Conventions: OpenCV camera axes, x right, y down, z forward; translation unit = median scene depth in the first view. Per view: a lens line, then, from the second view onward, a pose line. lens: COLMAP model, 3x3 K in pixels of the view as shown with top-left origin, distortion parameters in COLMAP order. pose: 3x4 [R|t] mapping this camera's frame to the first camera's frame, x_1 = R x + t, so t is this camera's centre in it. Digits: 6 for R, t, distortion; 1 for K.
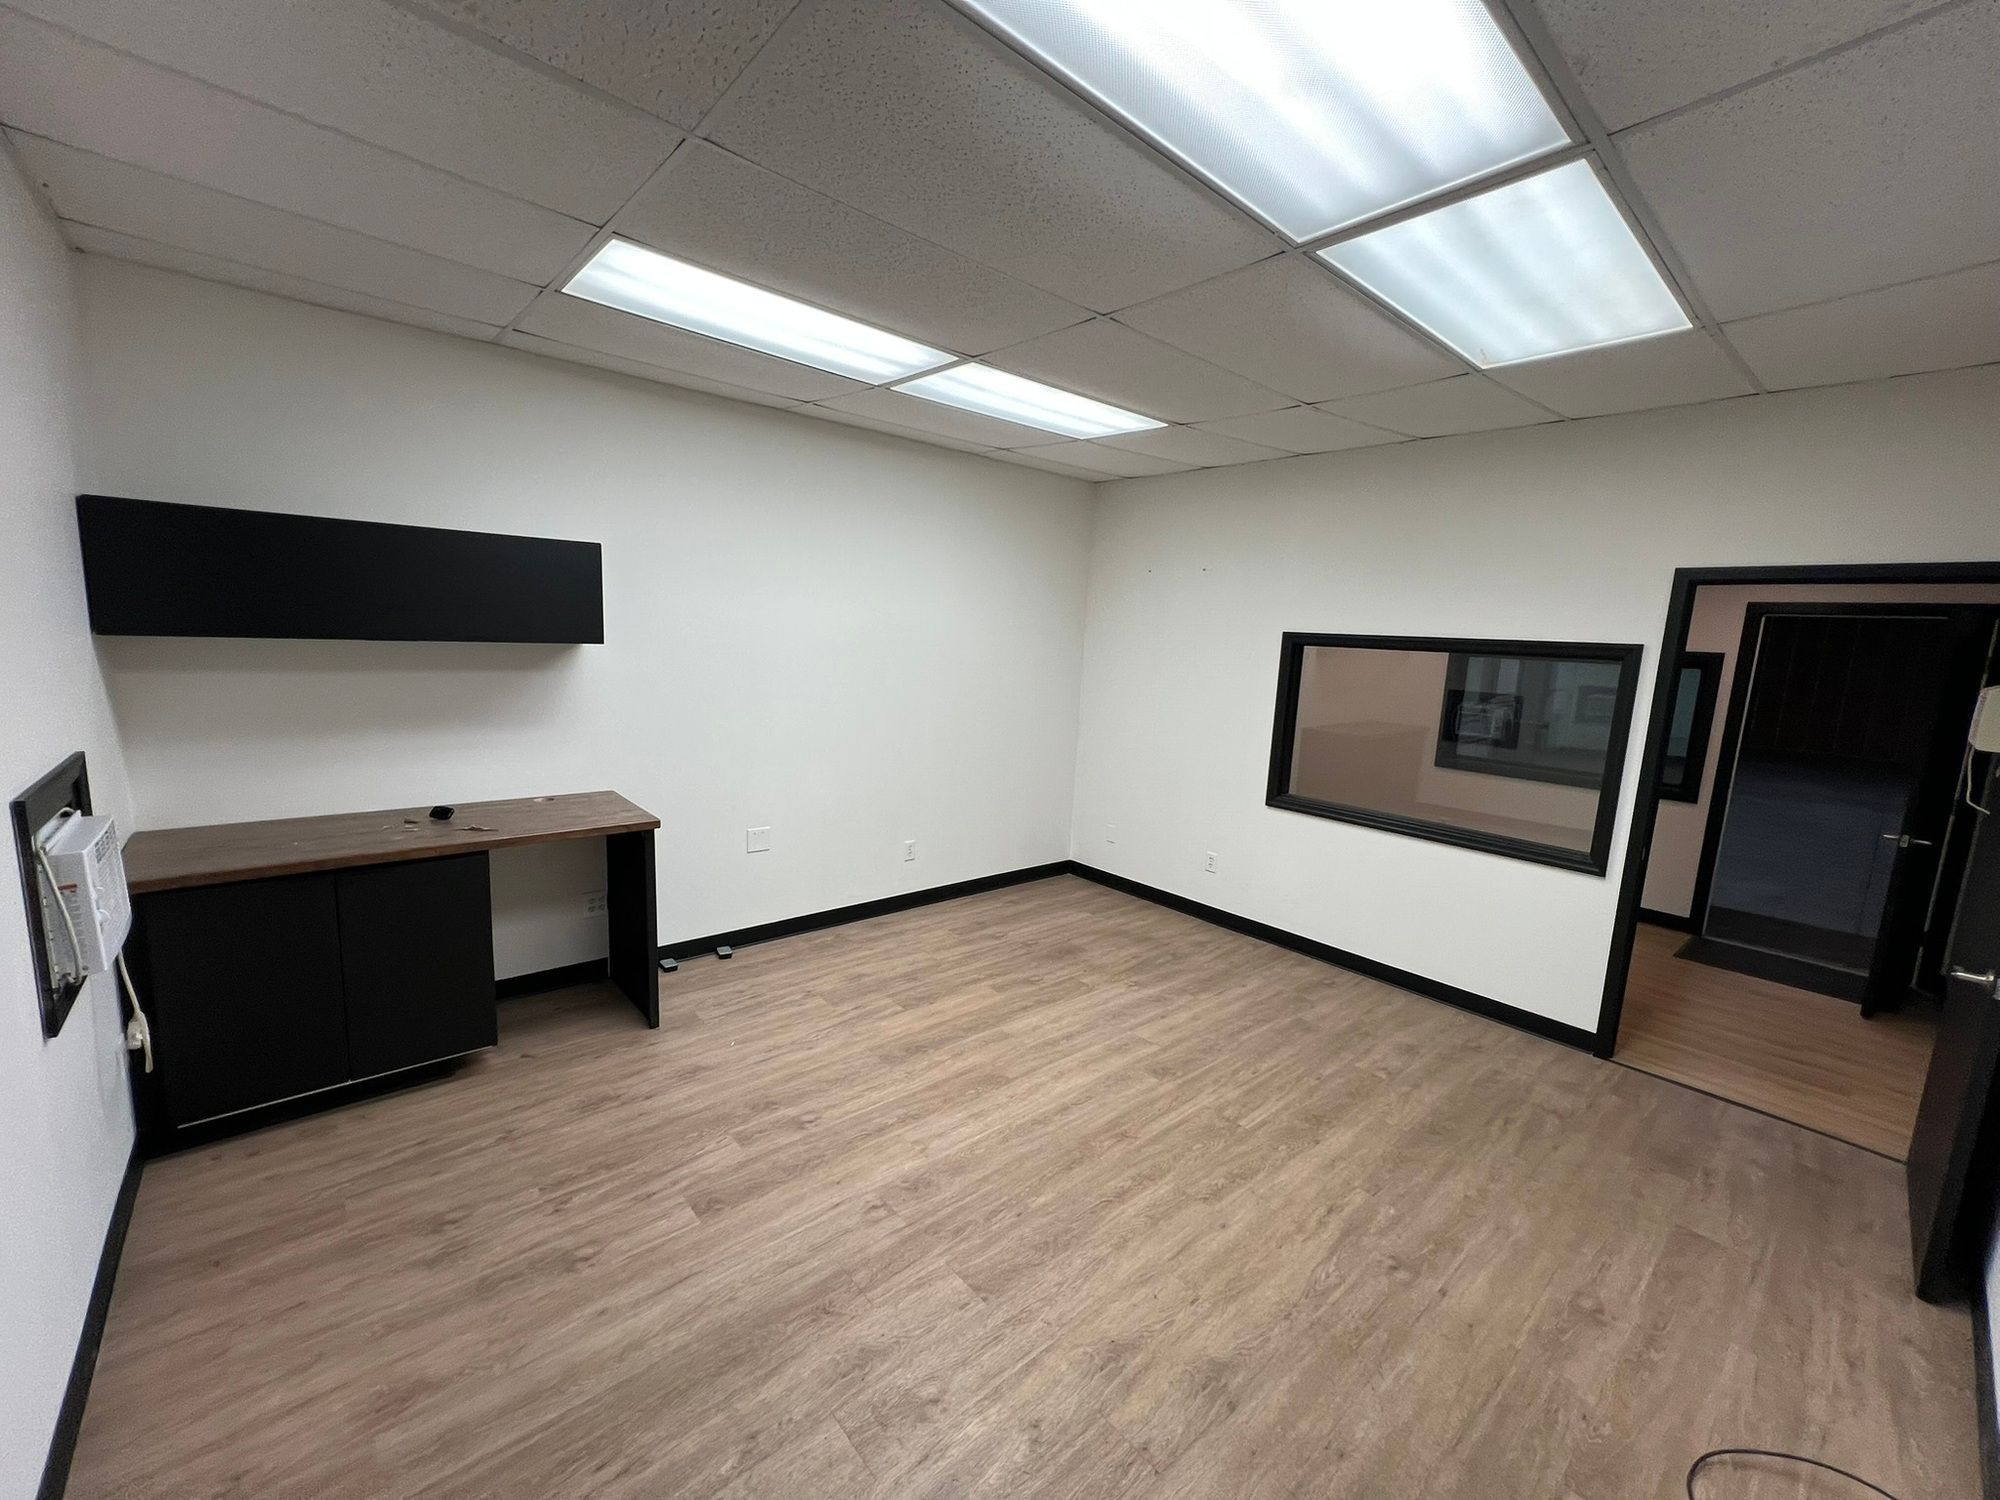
lens RADIAL K [[801.0, 0, 1000.0], [0, 801.0, 750.0], [0, 0, 1]] dist [0.022979, 0.000146]
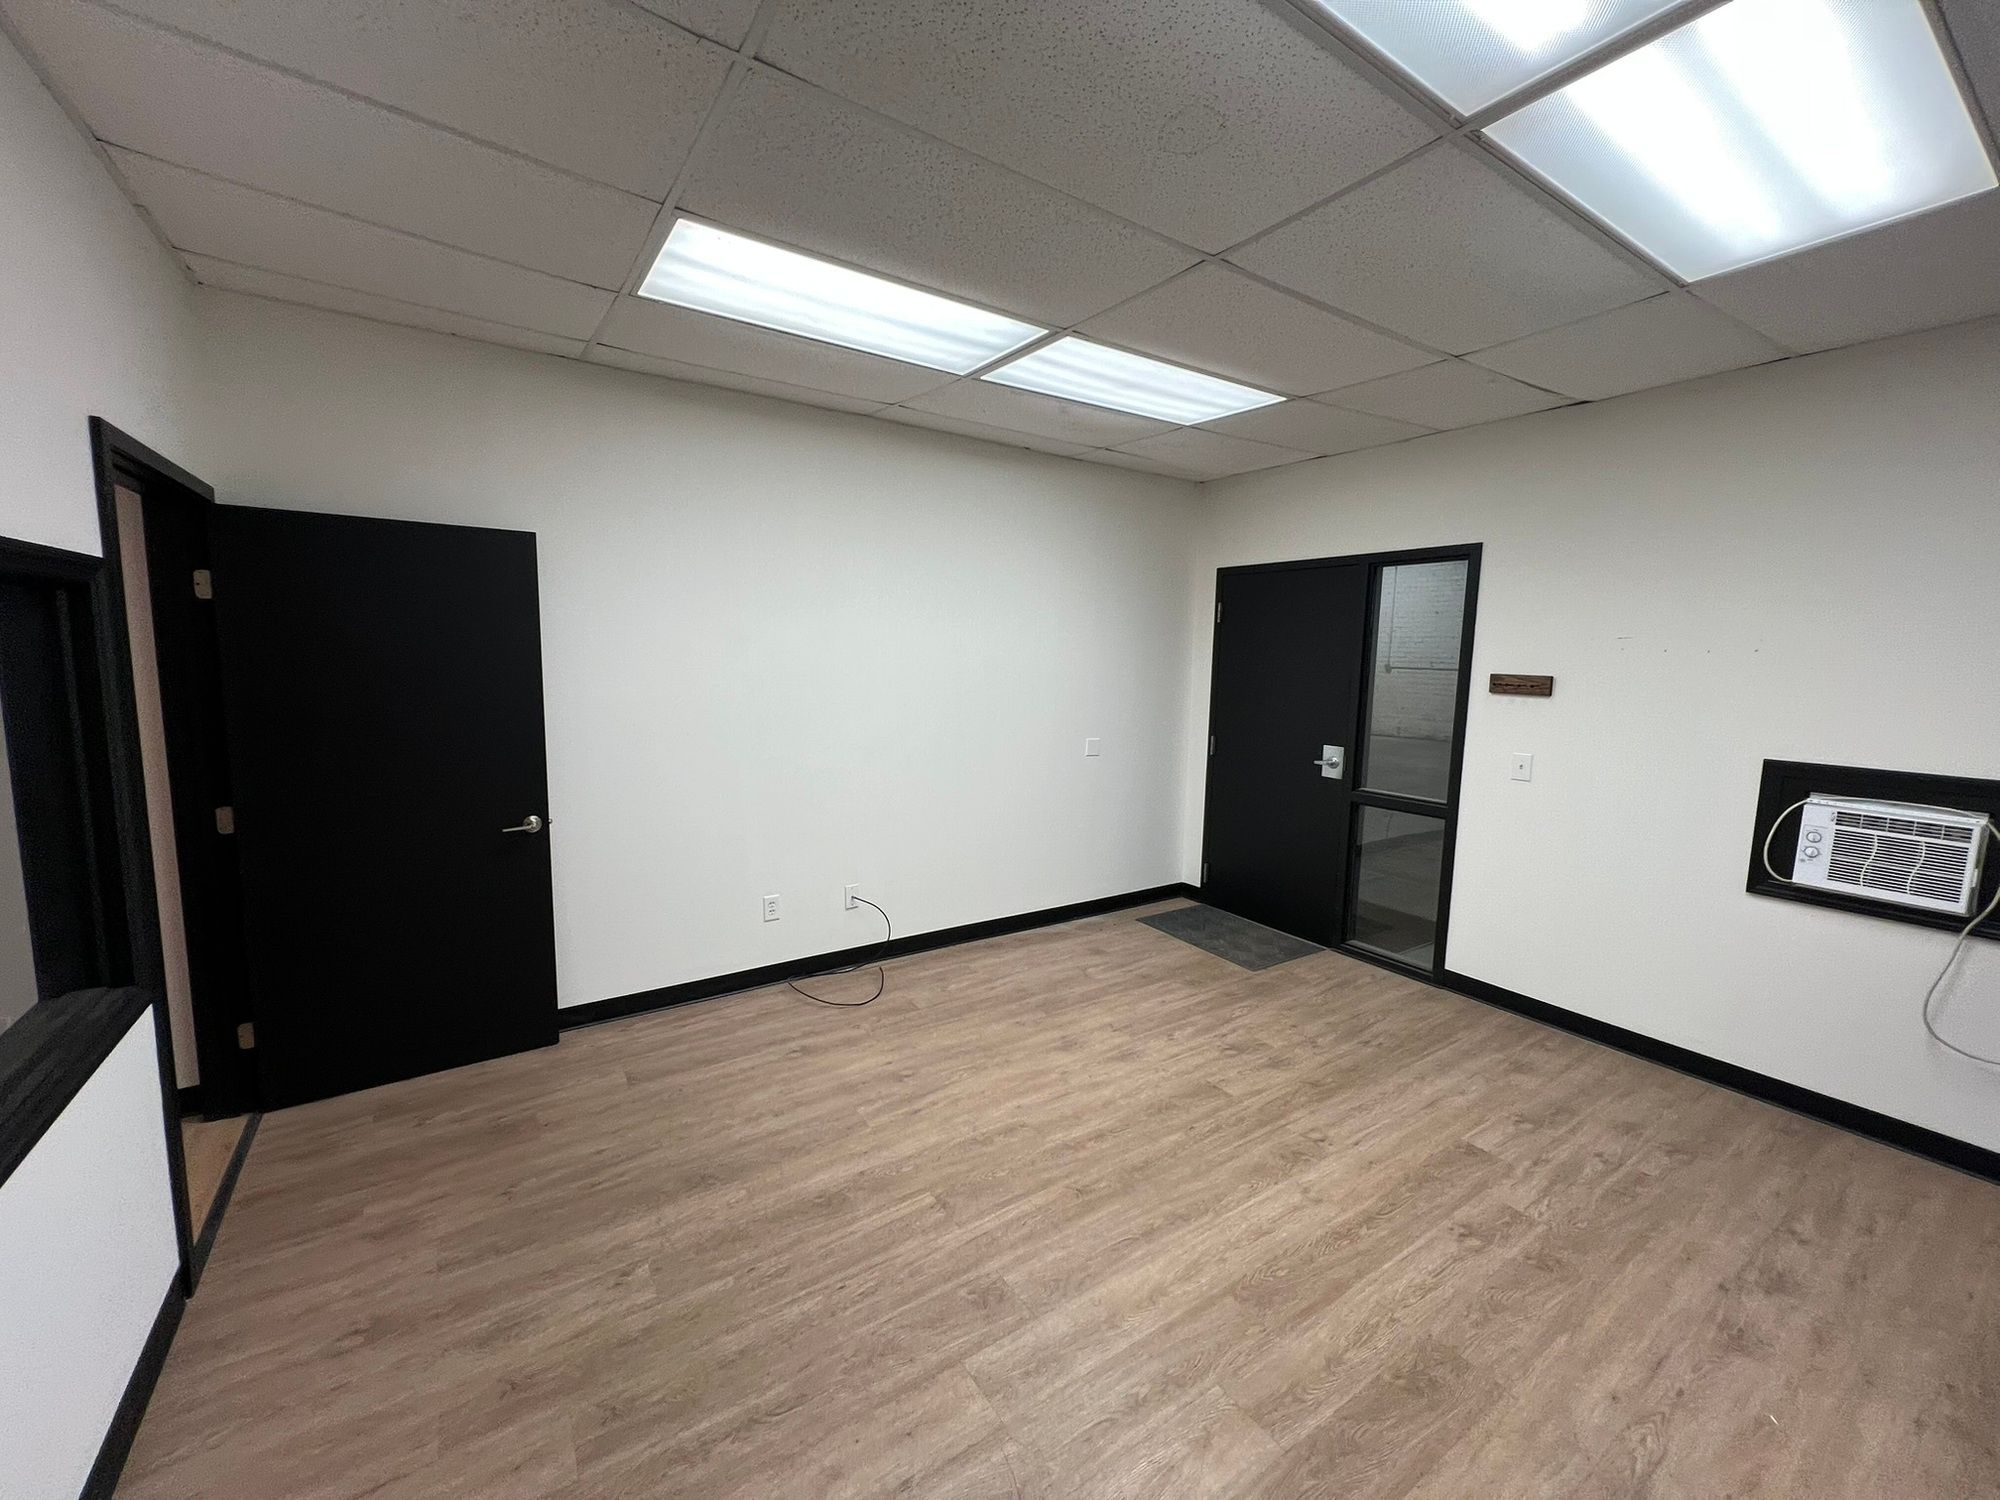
lens RADIAL K [[801.0, 0, 1000.0], [0, 801.0, 750.0], [0, 0, 1]] dist [0.022979, 0.000146]
pose [[-0.989111, -0.092429, 0.114529, 0.192326], [-0.056498, 0.957032, 0.284424, -0.234264], [-0.135897, 0.274856, -0.951833, 1.785495]]
